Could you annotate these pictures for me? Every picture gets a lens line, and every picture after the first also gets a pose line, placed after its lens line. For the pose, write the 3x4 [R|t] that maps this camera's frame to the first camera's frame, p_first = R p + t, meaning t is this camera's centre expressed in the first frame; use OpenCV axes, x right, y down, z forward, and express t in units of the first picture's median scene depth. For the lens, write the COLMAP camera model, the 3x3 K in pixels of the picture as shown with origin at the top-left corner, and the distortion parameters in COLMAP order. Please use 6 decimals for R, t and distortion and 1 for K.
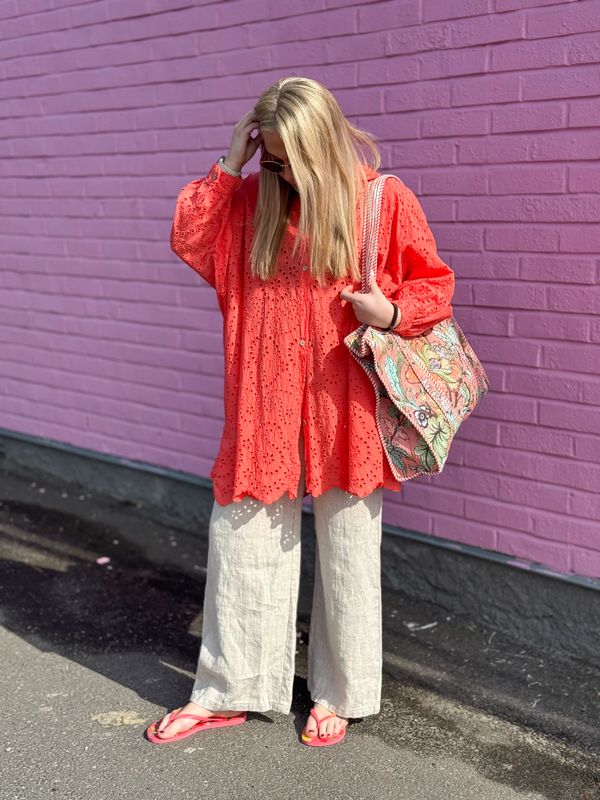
lens RADIAL K [[1182.5, 0, 293.4], [0, 1182.5, 398.2], [0, 0, 1]] dist [0.109999, 0.000000]
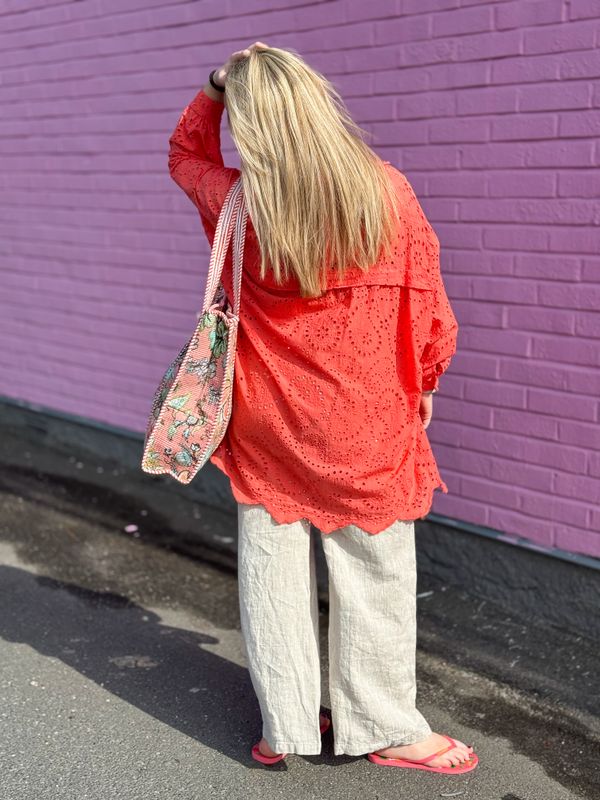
lens RADIAL K [[1182.5, 0, 300.0], [0, 1182.5, 398.6], [0, 0, 1]] dist [0.109999, 0.000000]
pose [[0.998837, 0.028267, -0.039061, 0.036978], [-0.028241, 0.999600, 0.001230, 0.014684], [0.039080, -0.000125, 0.999236, -0.082999]]
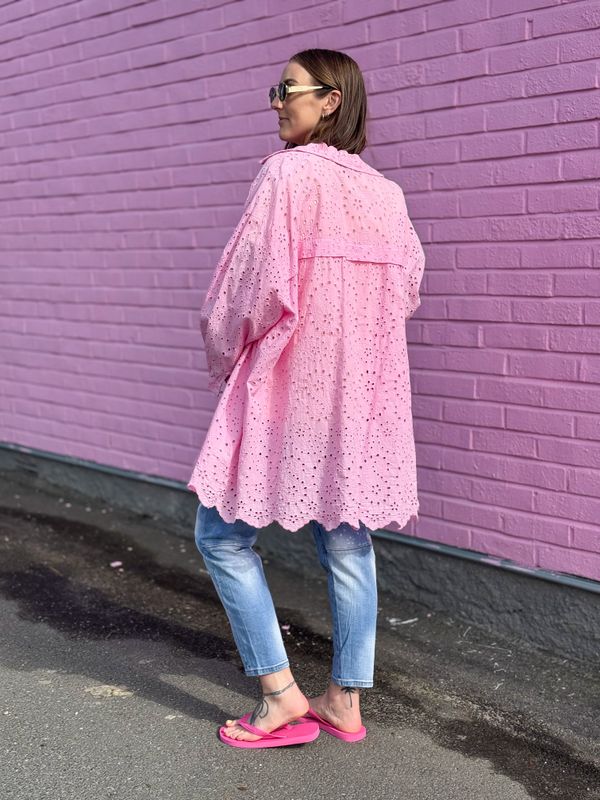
lens RADIAL K [[1182.5, 0, 289.4], [0, 1182.5, 397.1], [0, 0, 1]] dist [0.109999, 0.000000]
pose [[0.998241, 0.004176, -0.059140, 0.067236], [-0.007086, 0.998769, -0.049088, 0.043288], [0.058863, 0.049421, 0.997042, -0.075741]]
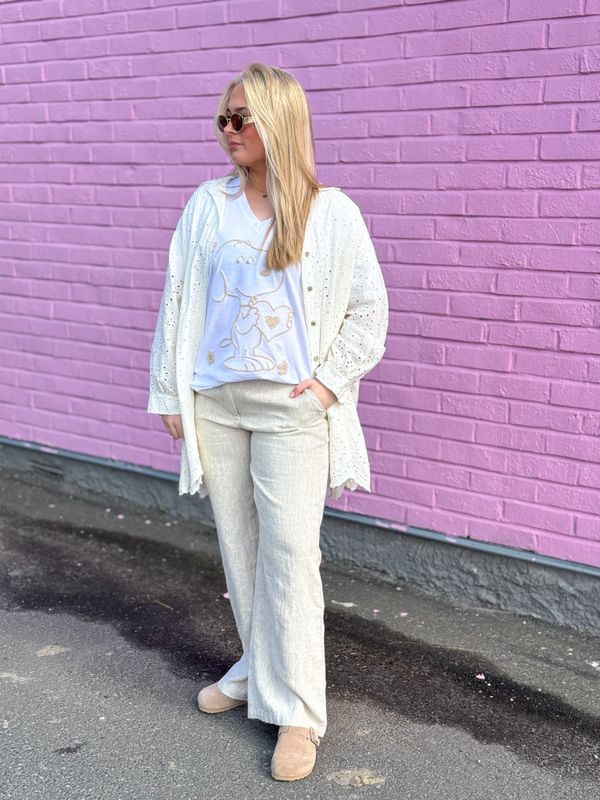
lens RADIAL K [[1182.5, 0, 300.7], [0, 1182.5, 399.1], [0, 0, 1]] dist [0.109999, 0.000000]
pose [[0.992560, 0.004389, 0.121675, -0.251308], [-0.004482, 0.999990, 0.000489, -0.022528], [-0.121672, -0.001030, 0.992570, 0.066787]]
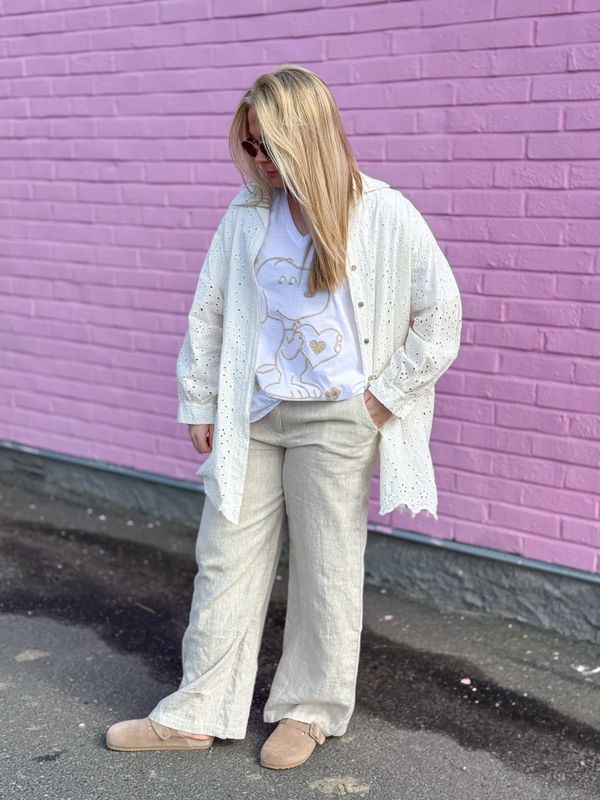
lens RADIAL K [[1182.5, 0, 300.1], [0, 1182.5, 398.6], [0, 0, 1]] dist [0.109999, 0.000000]
pose [[0.990966, 0.006518, 0.133954, -0.249260], [-0.006871, 0.999974, 0.002171, -0.025360], [-0.133936, -0.003072, 0.990985, 0.079050]]
